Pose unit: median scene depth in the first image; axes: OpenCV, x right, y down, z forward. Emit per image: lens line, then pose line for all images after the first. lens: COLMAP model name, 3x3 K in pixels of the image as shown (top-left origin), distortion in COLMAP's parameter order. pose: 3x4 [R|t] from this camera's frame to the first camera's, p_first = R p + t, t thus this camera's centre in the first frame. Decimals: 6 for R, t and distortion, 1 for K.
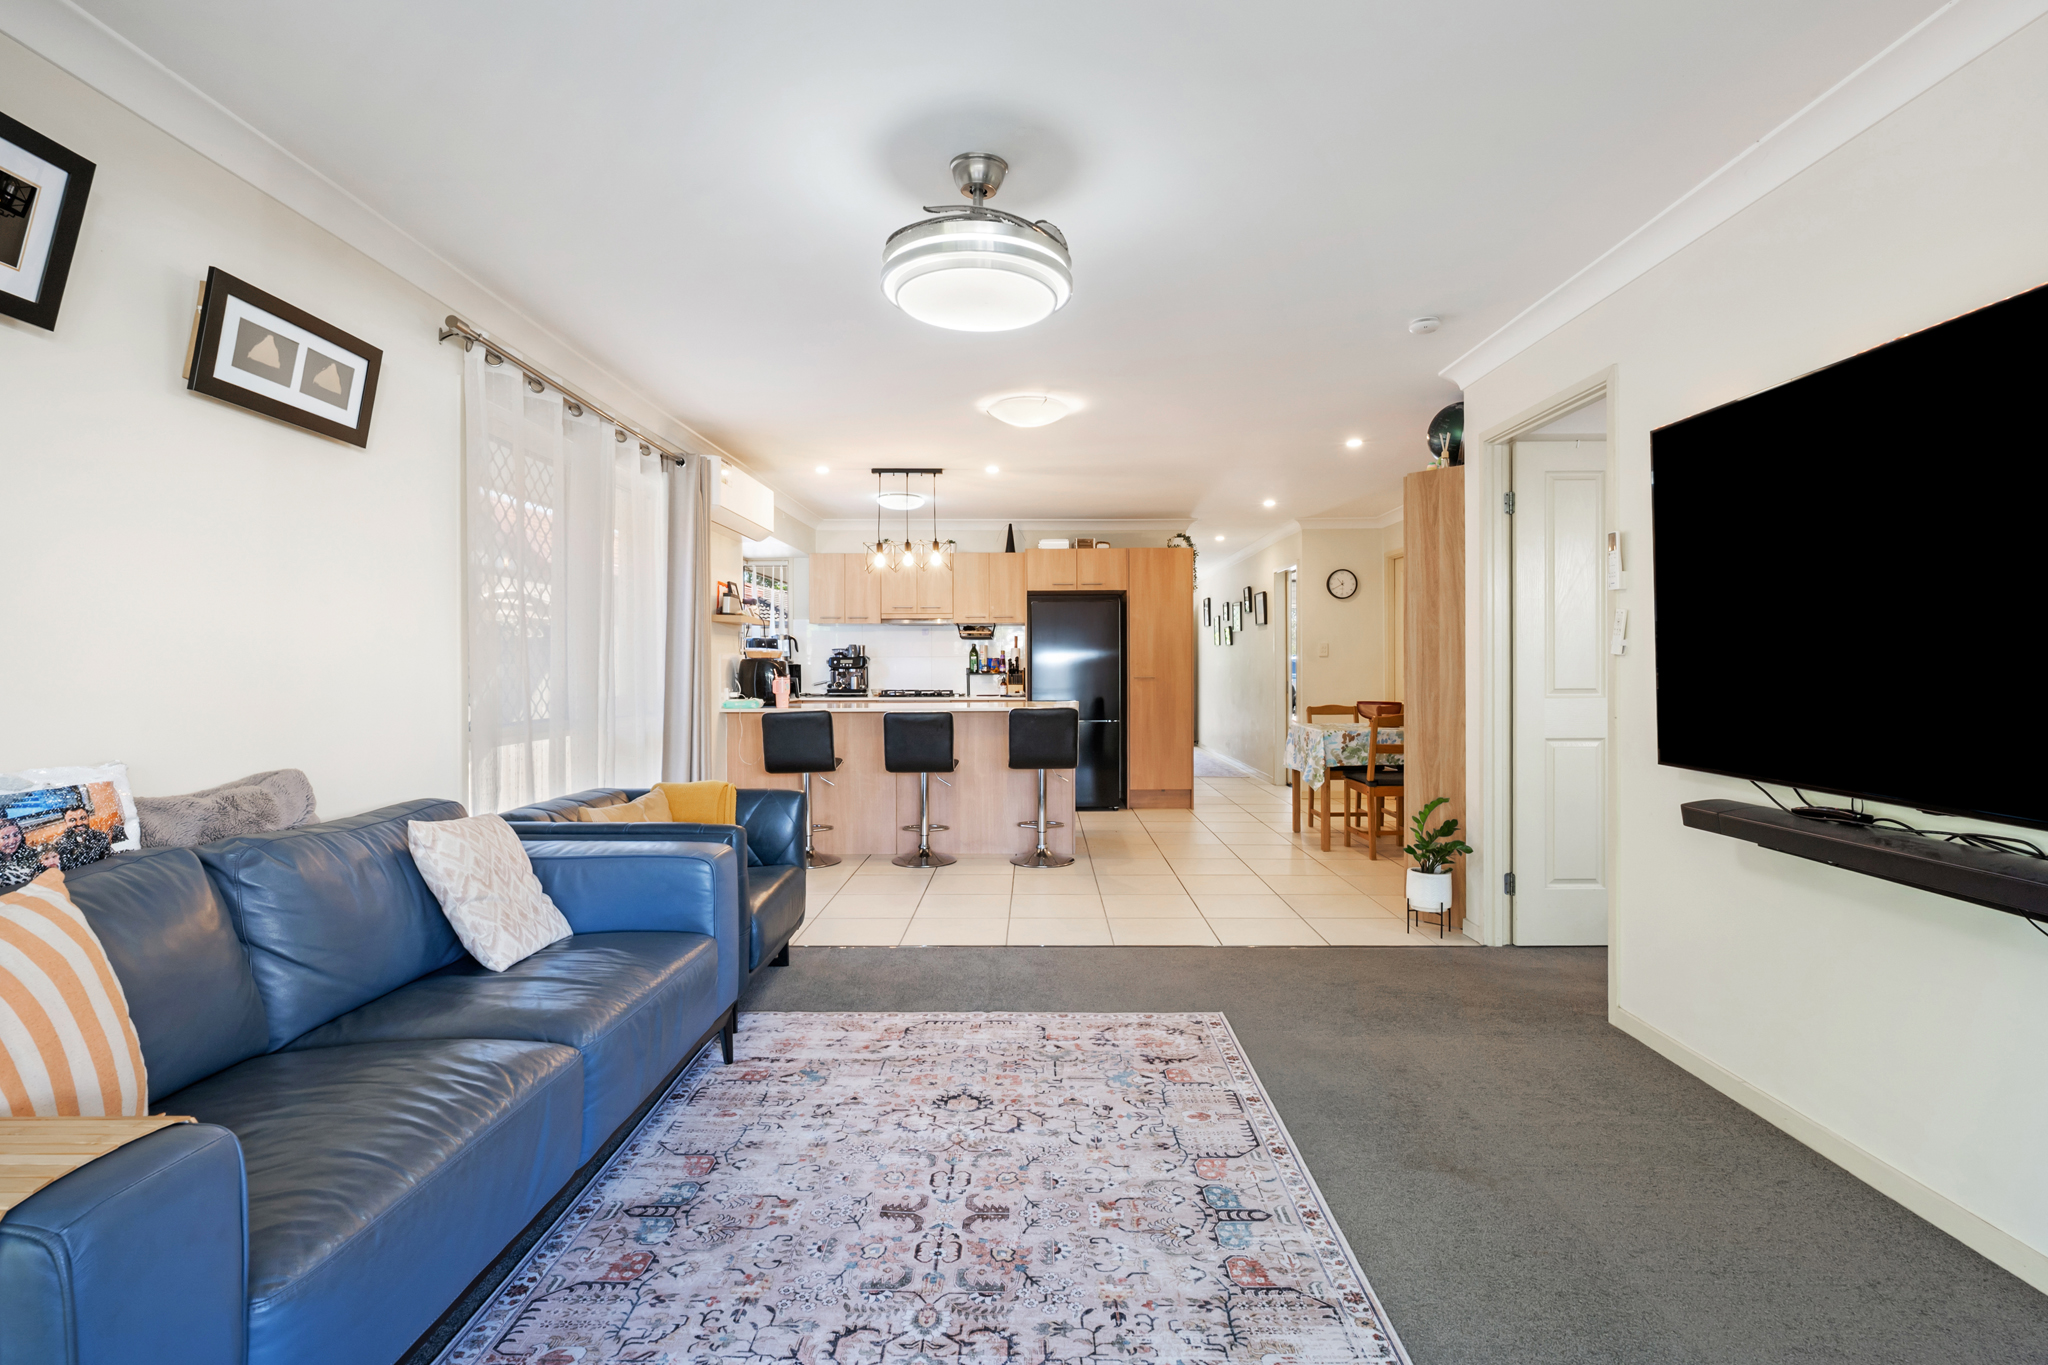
lens RADIAL K [[932.9, 0, 1025.9], [0, 932.9, 668.4], [0, 0, 1]] dist [0.001884, 0.001185]
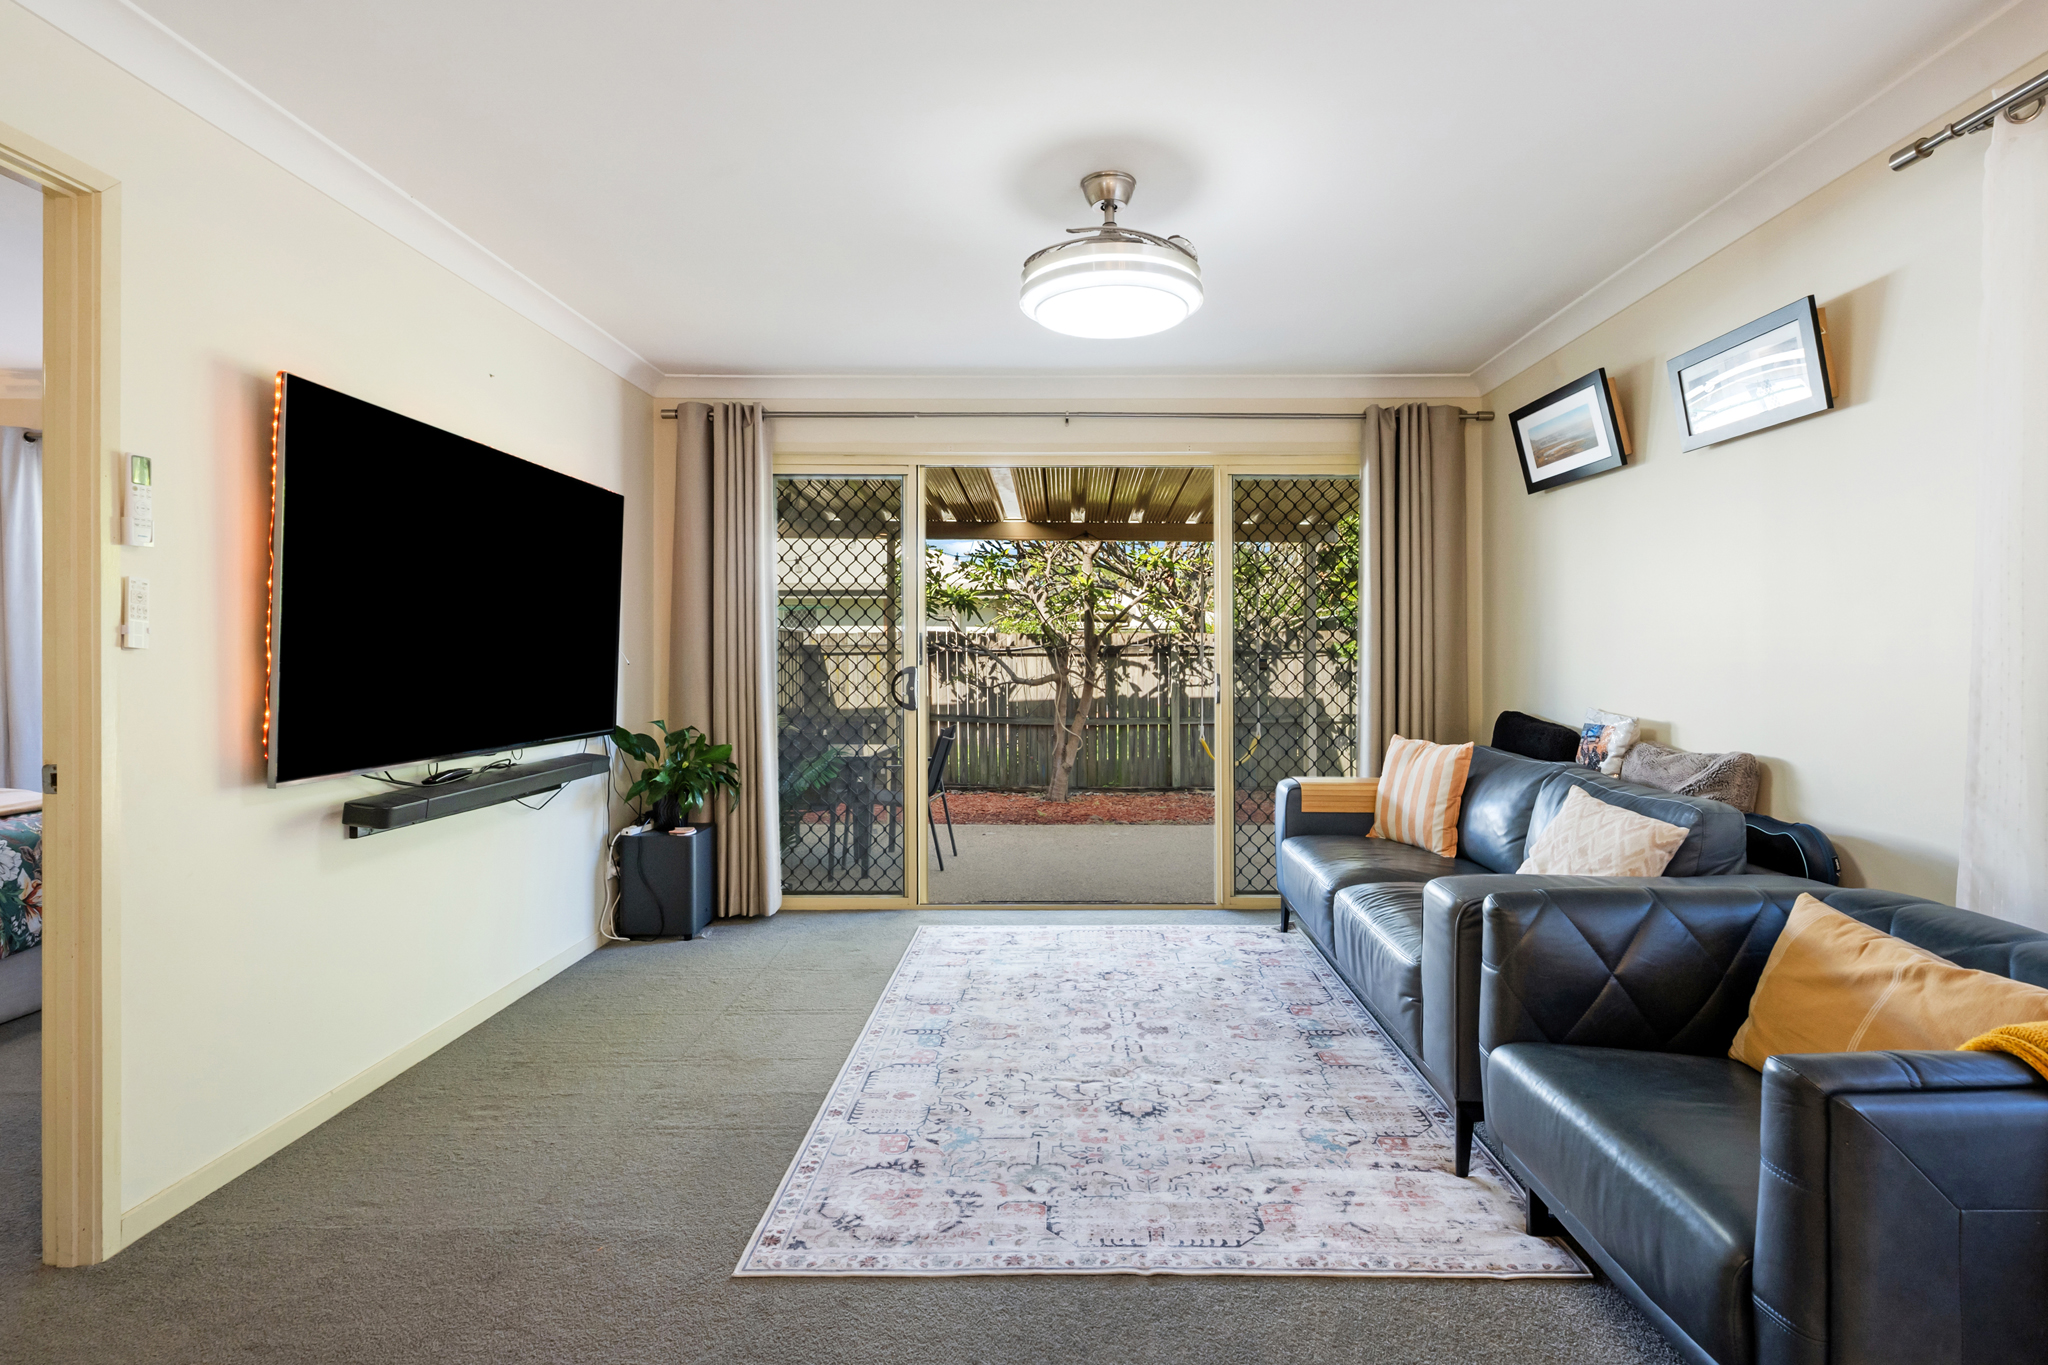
lens RADIAL K [[932.9, 0, 1075.9], [0, 932.9, 657.2], [0, 0, 1]] dist [0.001884, 0.001185]
pose [[-0.999742, 0.003773, -0.022402, 0.016326], [0.003613, 0.999968, 0.007177, -0.013279], [0.022428, 0.007094, -0.999723, 1.990361]]
